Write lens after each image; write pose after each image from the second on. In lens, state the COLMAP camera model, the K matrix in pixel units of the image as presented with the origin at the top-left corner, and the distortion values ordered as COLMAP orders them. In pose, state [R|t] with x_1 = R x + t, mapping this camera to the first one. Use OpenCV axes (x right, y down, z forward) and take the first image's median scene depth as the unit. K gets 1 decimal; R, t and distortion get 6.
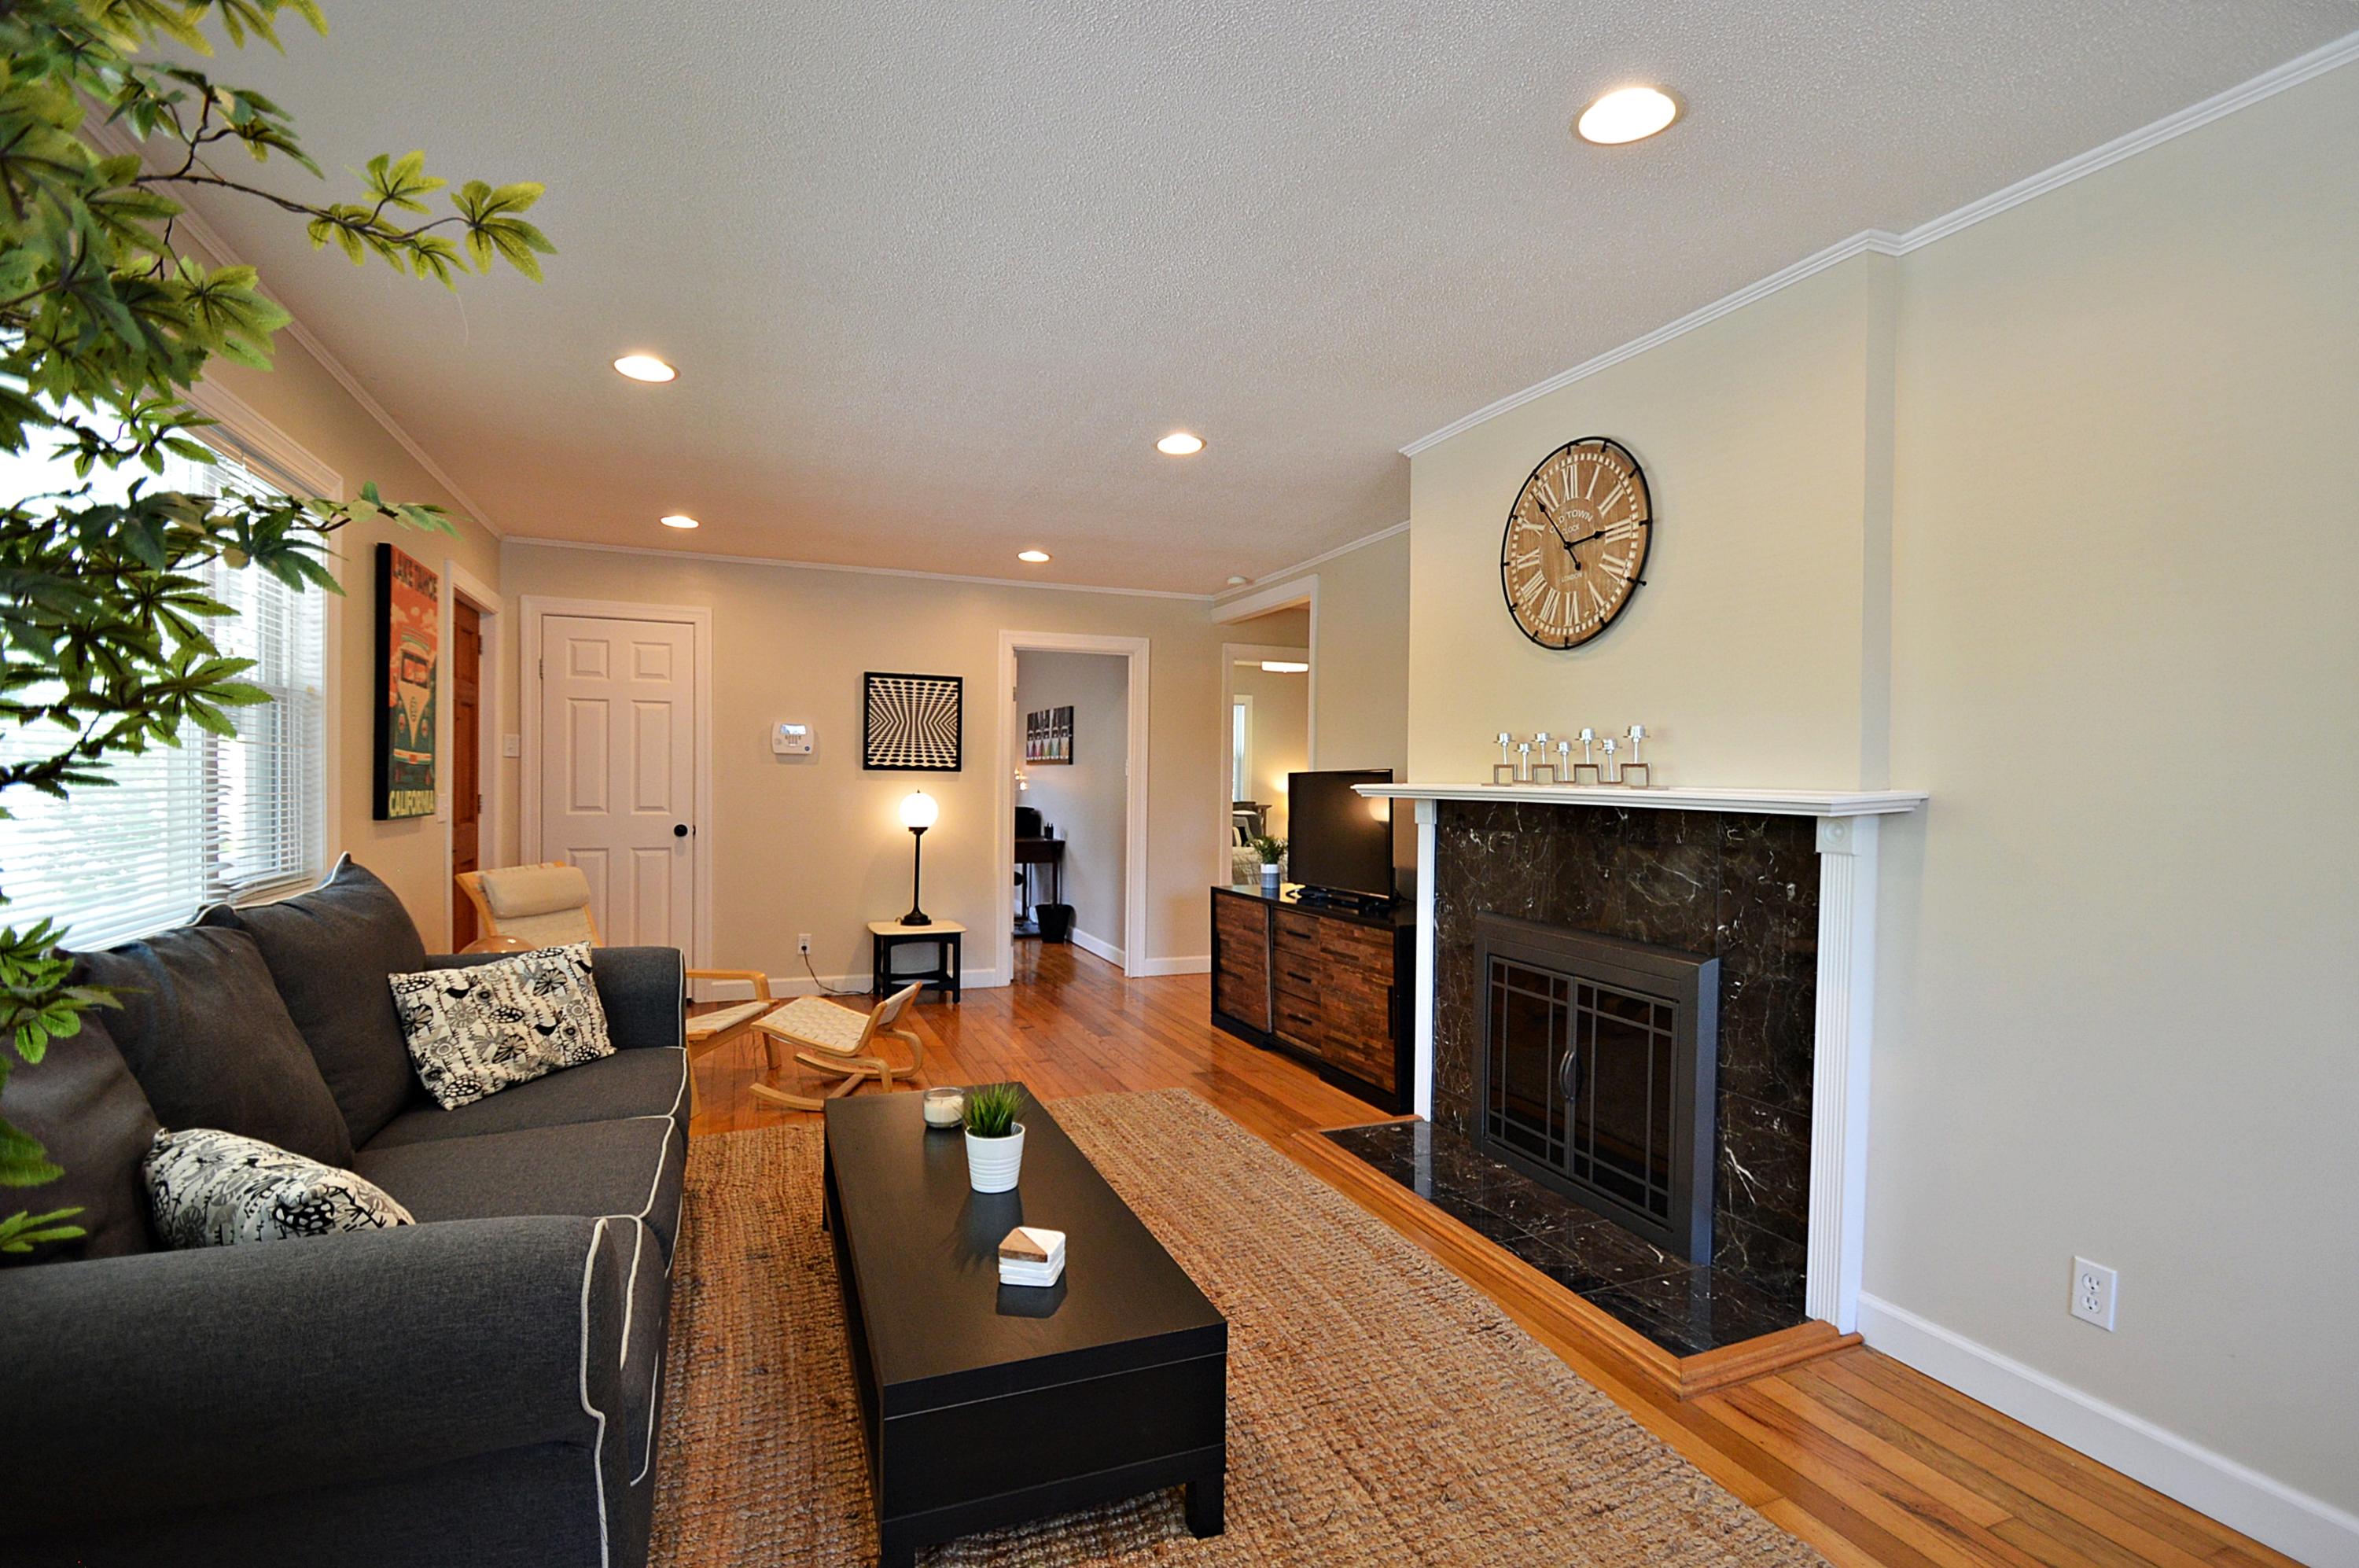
lens RADIAL K [[1103.2, 0, 1177.6], [0, 1103.2, 789.3], [0, 0, 1]] dist [0.017671, -0.022075]
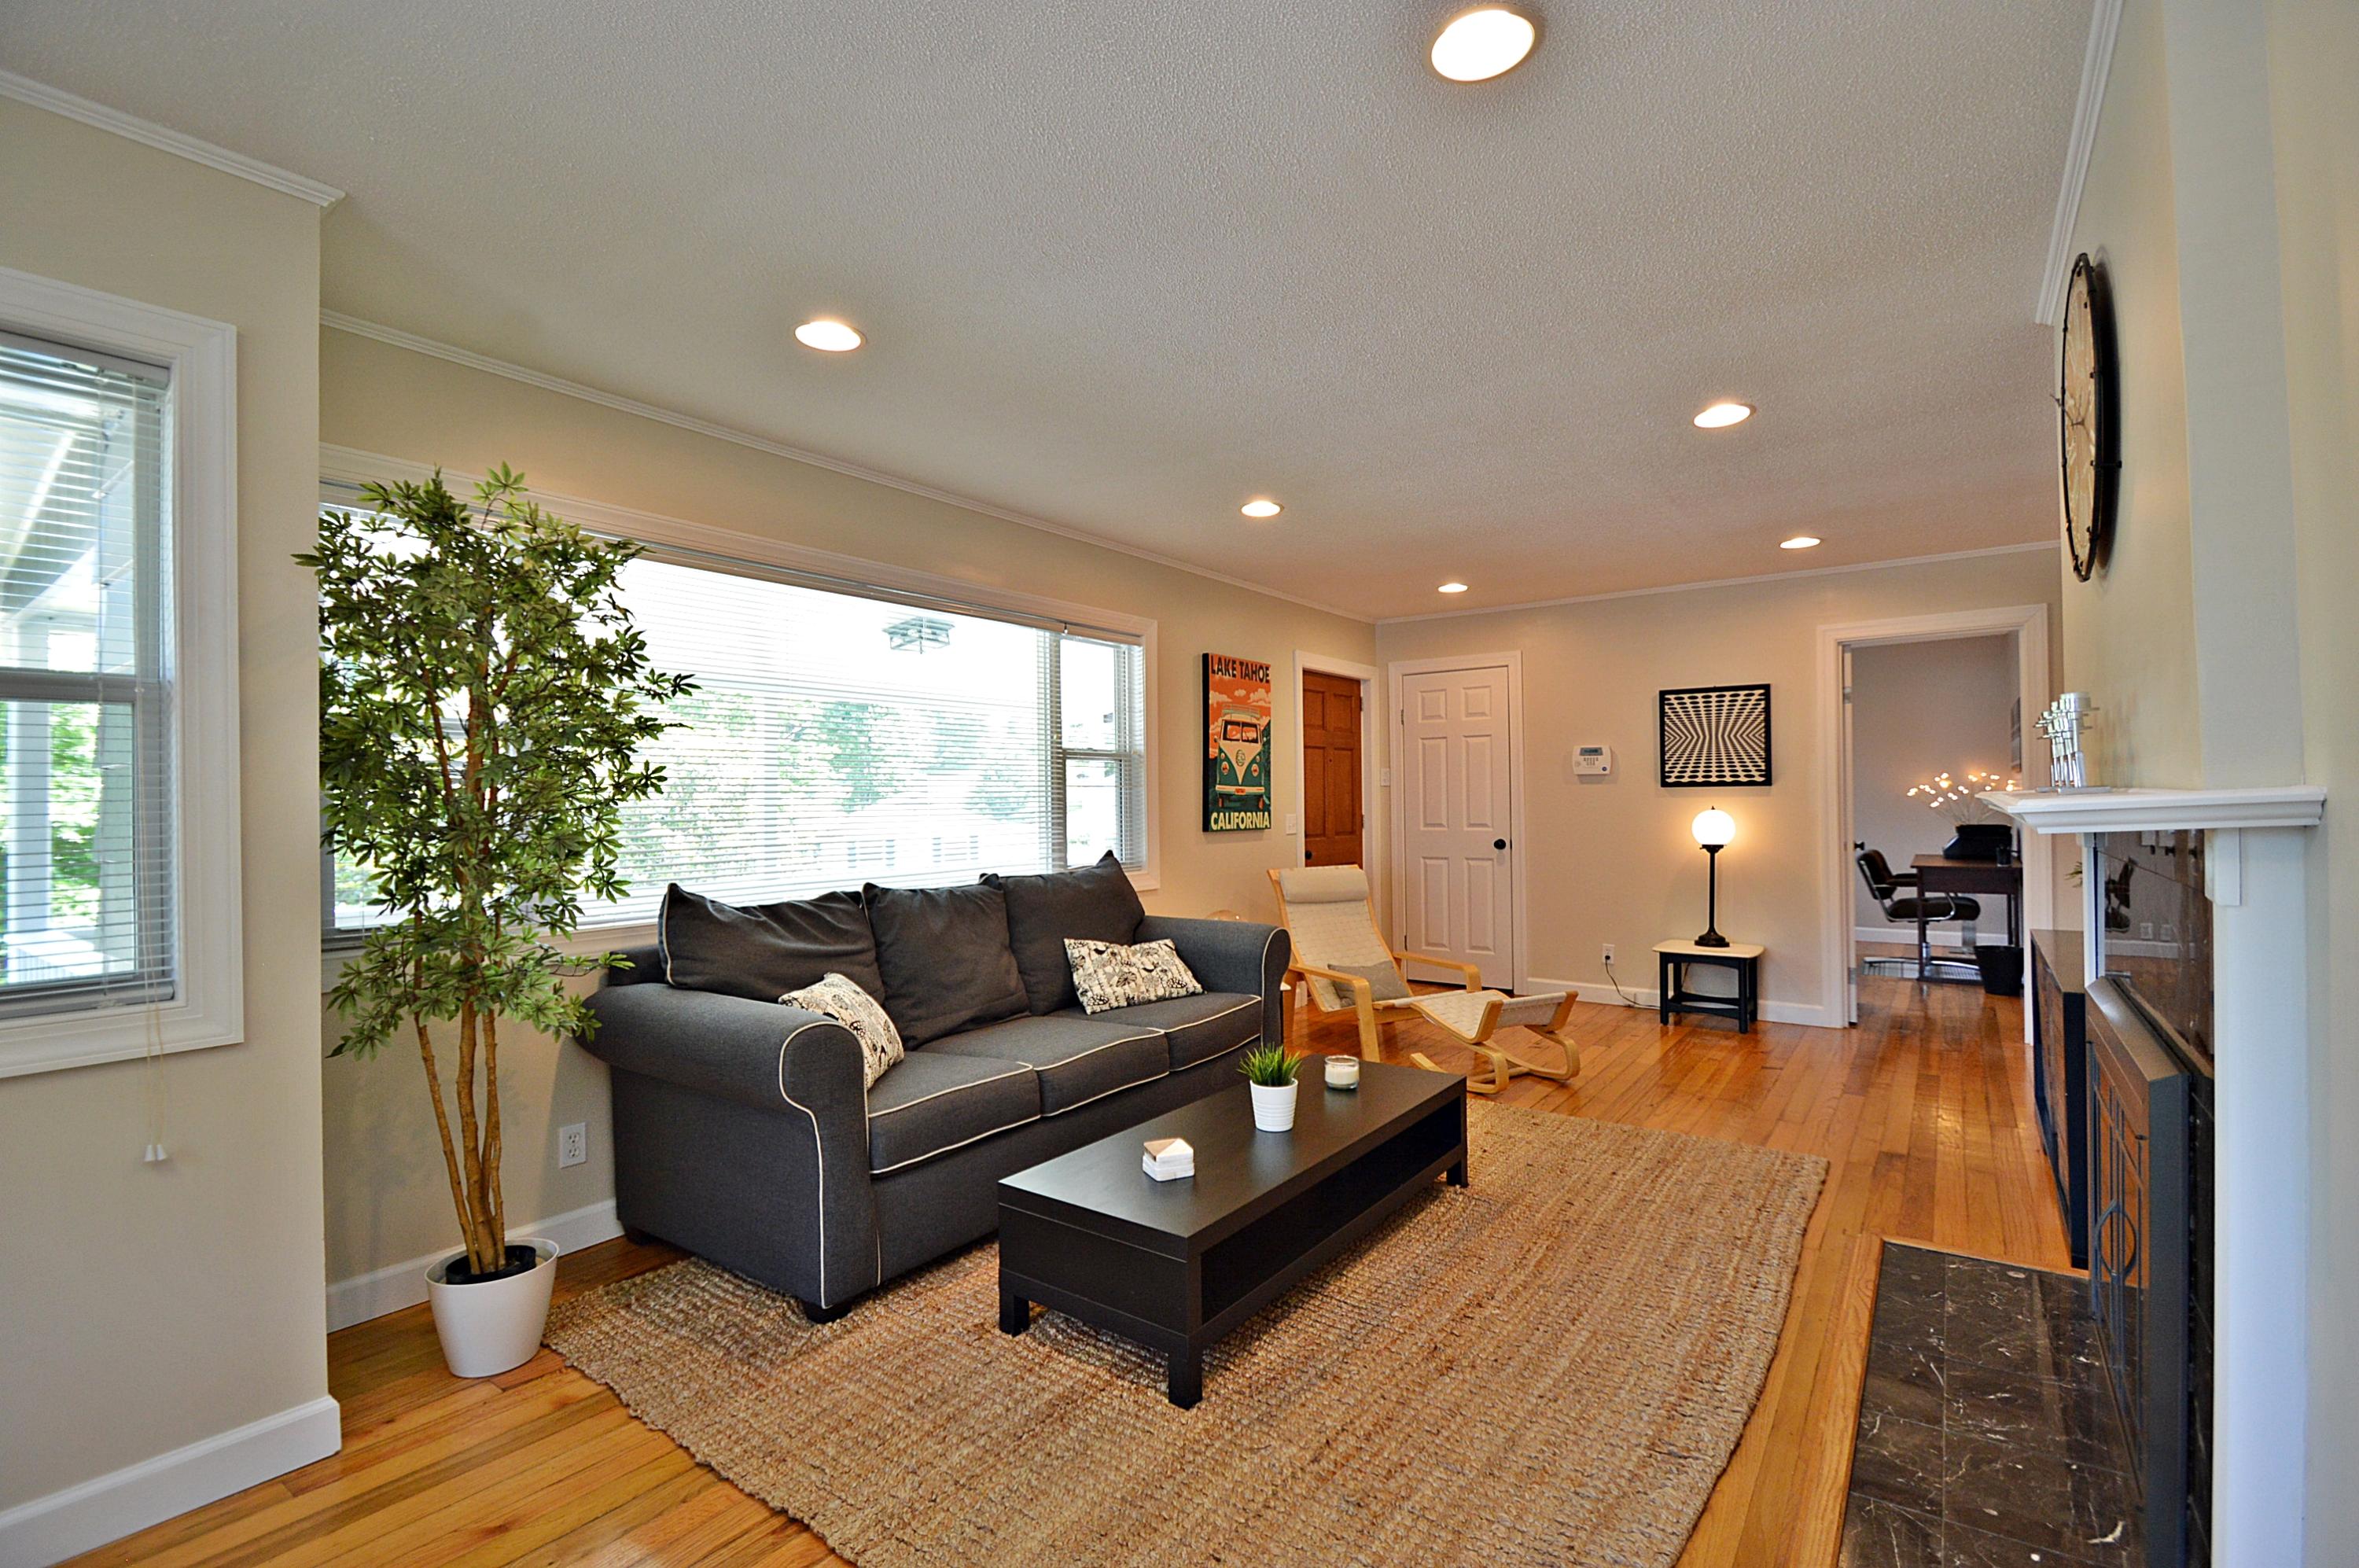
lens RADIAL K [[1065.5, 0, 1175.5], [0, 1065.5, 792.4], [0, 0, 1]] dist [0.015242, -0.019472]
pose [[0.523029, -0.025431, -0.851936, 0.318248], [0.012592, 0.999676, -0.022111, 0.003102], [0.852222, 0.000838, 0.523180, 0.111448]]
